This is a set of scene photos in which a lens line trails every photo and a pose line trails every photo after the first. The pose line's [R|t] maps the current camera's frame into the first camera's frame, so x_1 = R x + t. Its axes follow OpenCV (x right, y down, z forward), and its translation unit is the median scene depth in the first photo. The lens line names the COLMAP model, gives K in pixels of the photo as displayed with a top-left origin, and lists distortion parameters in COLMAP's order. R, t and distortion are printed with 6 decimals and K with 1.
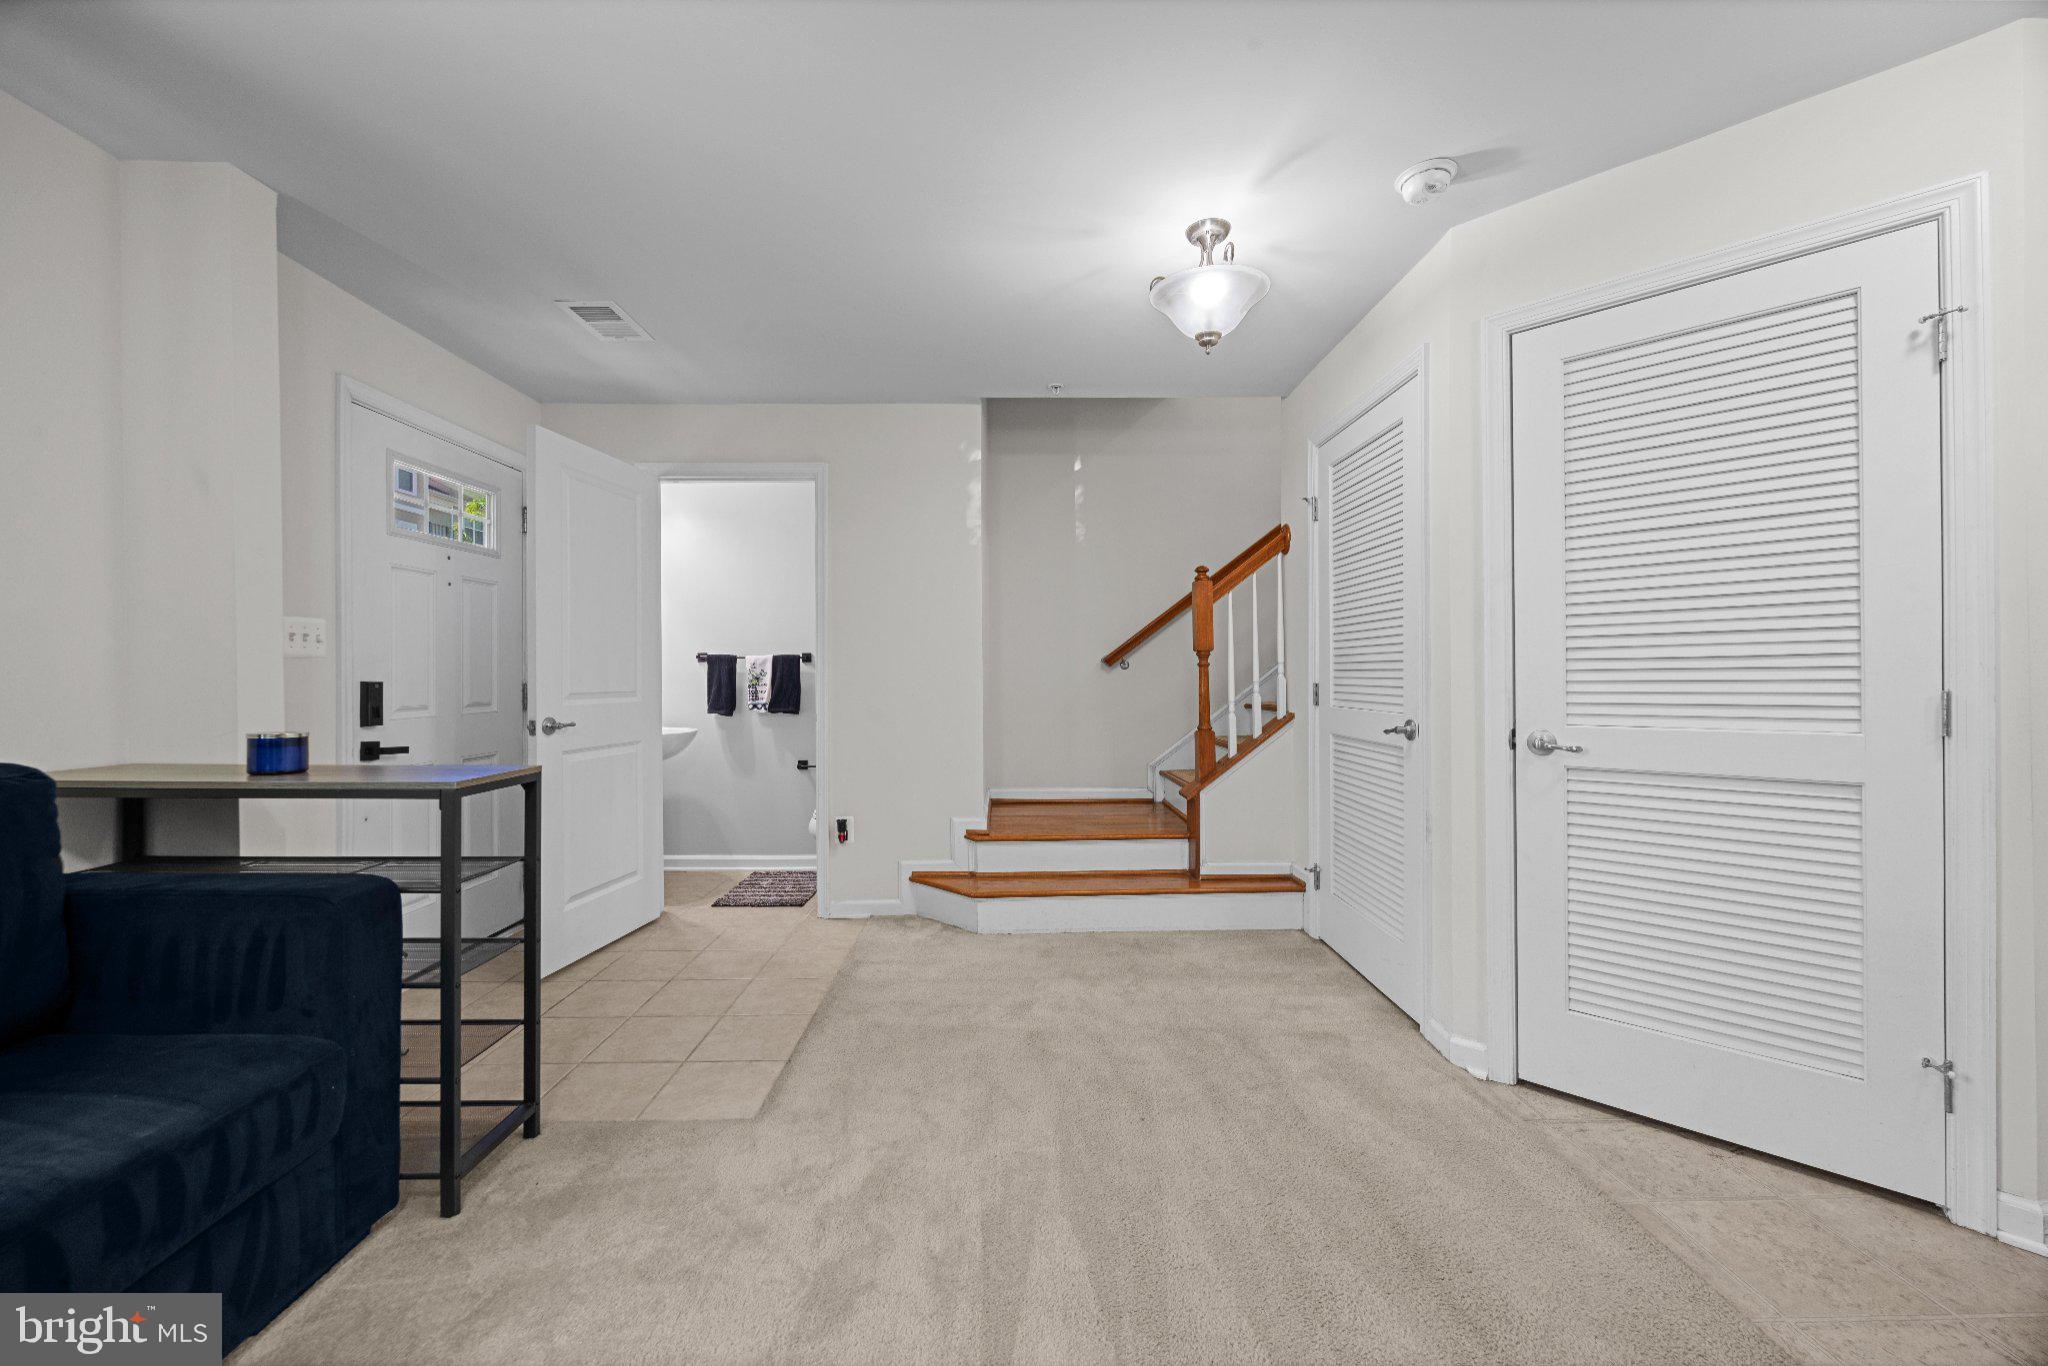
lens RADIAL K [[777.3, 0, 1020.9], [0, 777.3, 678.9], [0, 0, 1]] dist [-0.000332, -0.000056]
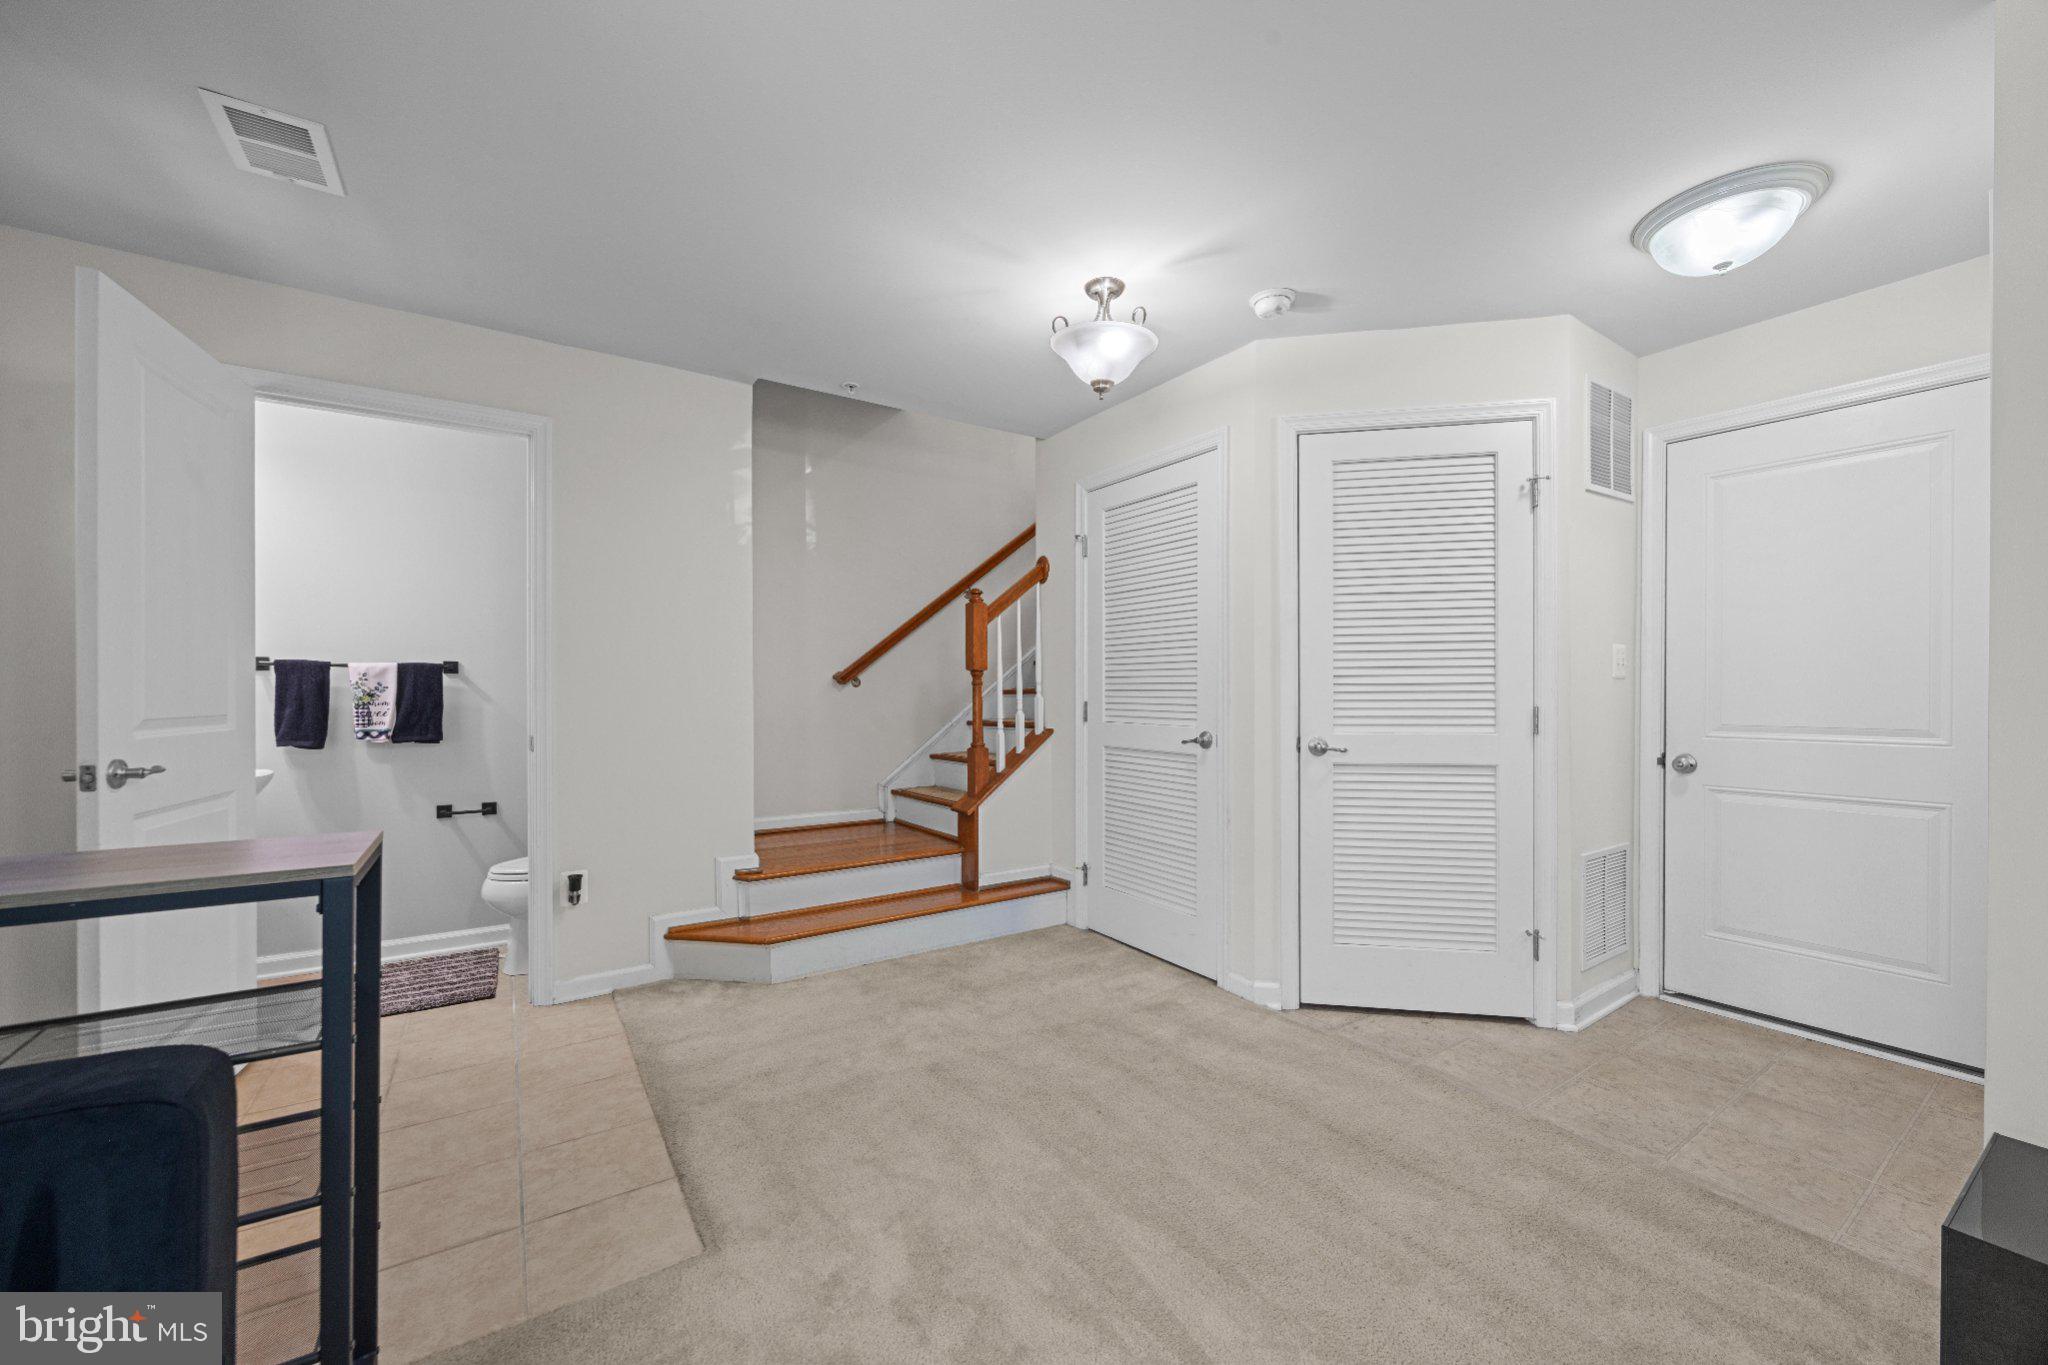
lens RADIAL K [[823.4, 0, 915.3], [0, 823.4, 694.4], [0, 0, 1]] dist [0.001000, 0.000170]
pose [[0.838824, 0.003438, 0.544392, -0.445853], [-0.002693, 0.999994, -0.002166, -0.001321], [-0.544396, 0.000351, 0.838828, 0.126919]]
